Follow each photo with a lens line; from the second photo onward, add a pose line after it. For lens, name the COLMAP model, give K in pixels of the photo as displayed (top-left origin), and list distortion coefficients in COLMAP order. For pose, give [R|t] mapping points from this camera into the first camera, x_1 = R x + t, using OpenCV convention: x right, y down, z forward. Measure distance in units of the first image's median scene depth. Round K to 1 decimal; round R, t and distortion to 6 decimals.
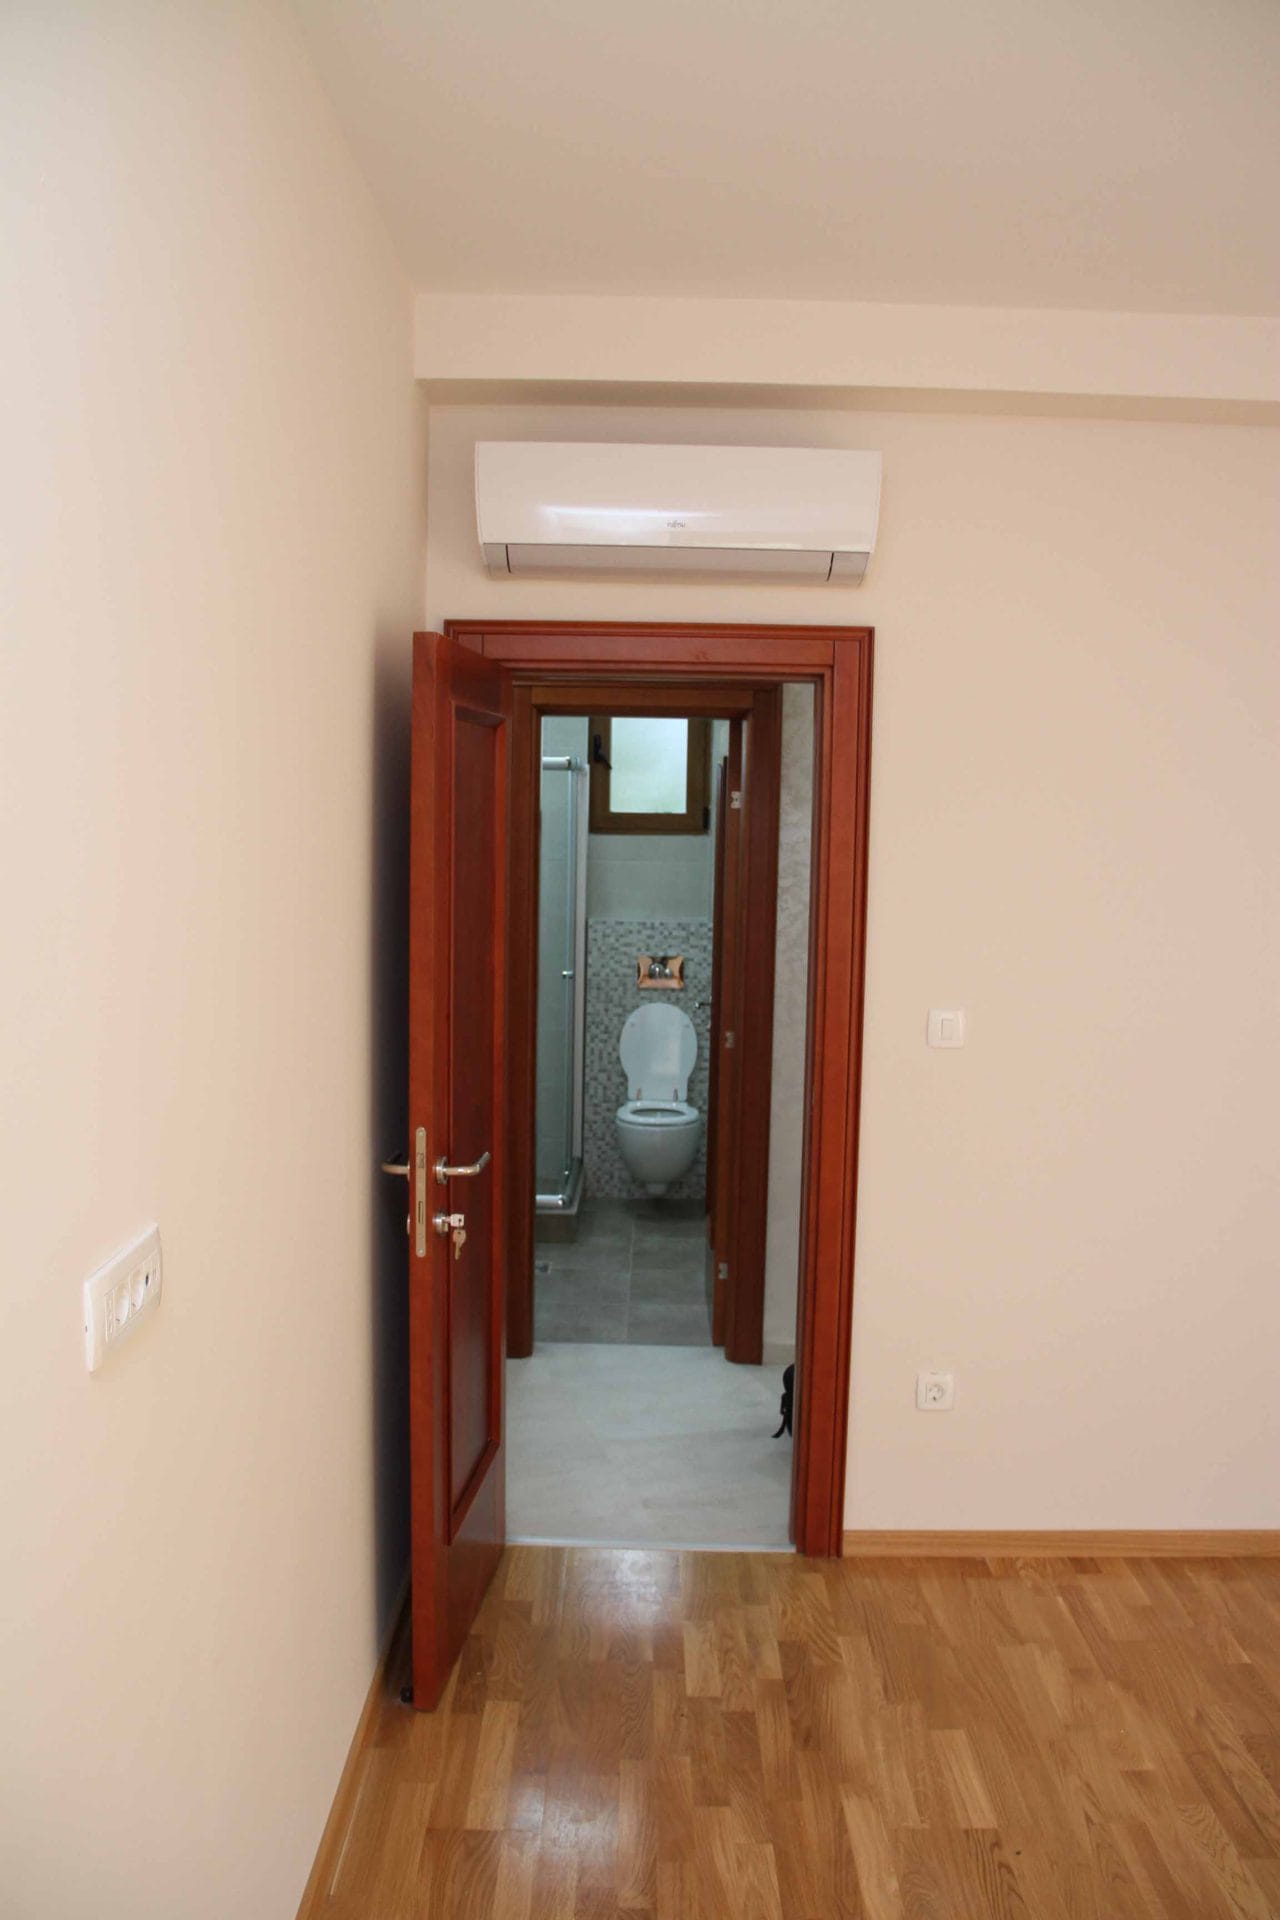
lens RADIAL K [[1604.7, 0, 640.0], [0, 1604.7, 960.0], [0, 0, 1]] dist [-0.139833, 0.002722]
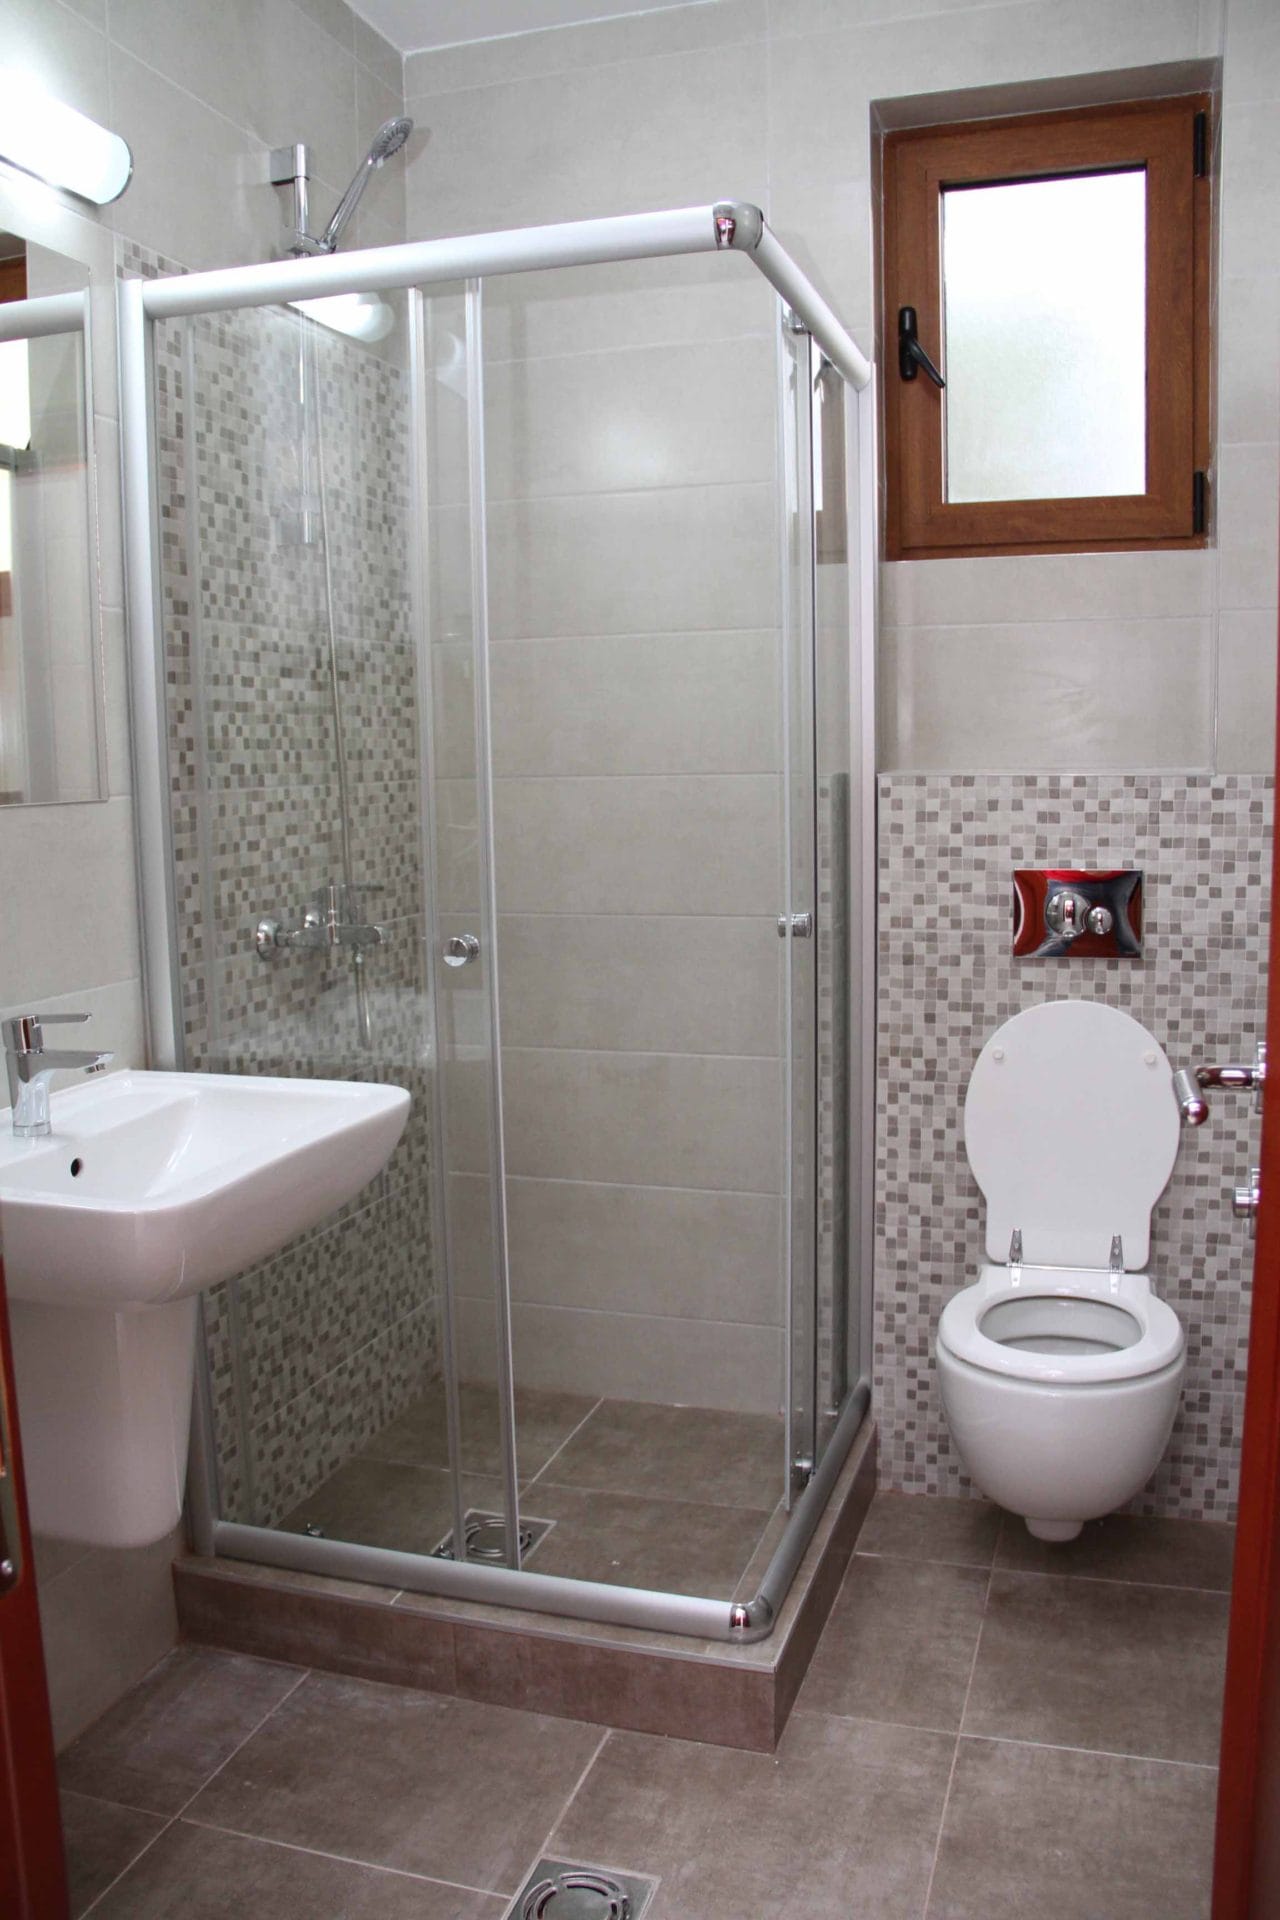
lens RADIAL K [[1604.7, 0, 640.0], [0, 1604.7, 960.0], [0, 0, 1]] dist [-0.139833, 0.002722]
pose [[0.959974, 0.003591, -0.280065, 0.018356], [0.001010, 0.999867, 0.016281, 0.011748], [0.280086, -0.015912, 0.959843, 0.625434]]
